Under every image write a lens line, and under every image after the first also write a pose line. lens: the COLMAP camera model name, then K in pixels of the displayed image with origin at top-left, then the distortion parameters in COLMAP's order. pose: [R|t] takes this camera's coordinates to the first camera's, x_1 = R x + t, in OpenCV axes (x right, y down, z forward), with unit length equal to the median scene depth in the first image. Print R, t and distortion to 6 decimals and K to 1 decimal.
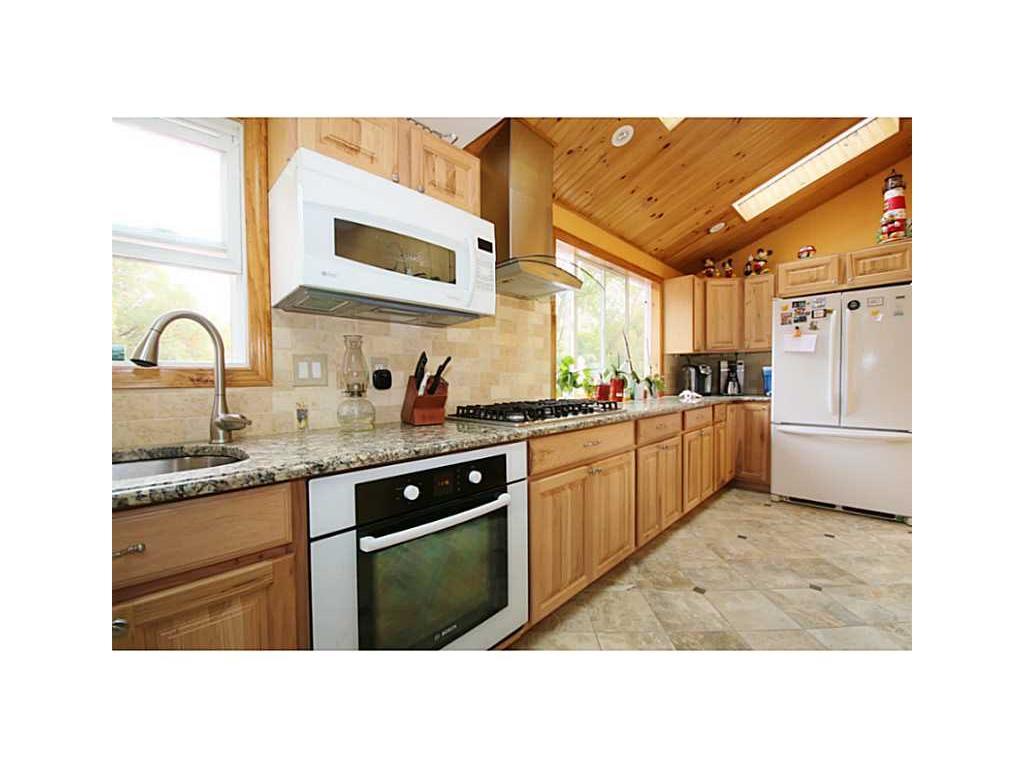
lens RADIAL K [[369.0, 0, 512.2], [0, 369.0, 387.9], [0, 0, 1]] dist [-0.000017, -0.000121]
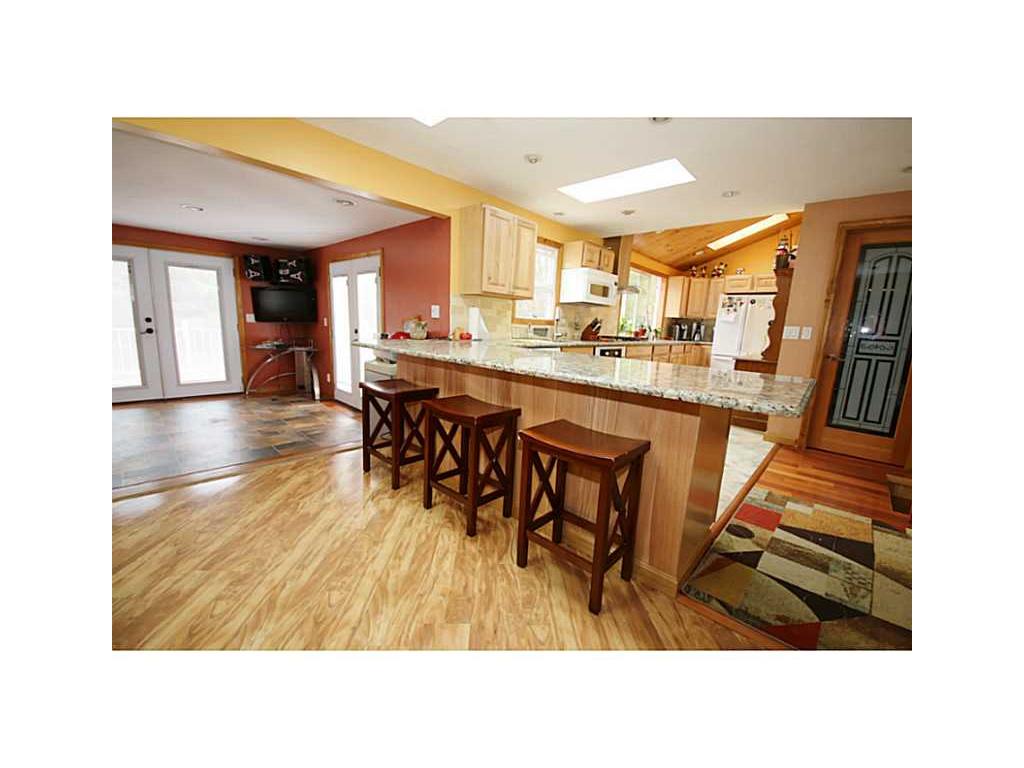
lens RADIAL K [[369.0, 0, 512.2], [0, 369.0, 387.9], [0, 0, 1]] dist [-0.000017, -0.000121]
pose [[0.997797, 0.053253, 0.039566, -1.059848], [-0.058663, 0.986744, 0.151313, 0.064838], [-0.030984, -0.153301, 0.987694, -2.266118]]
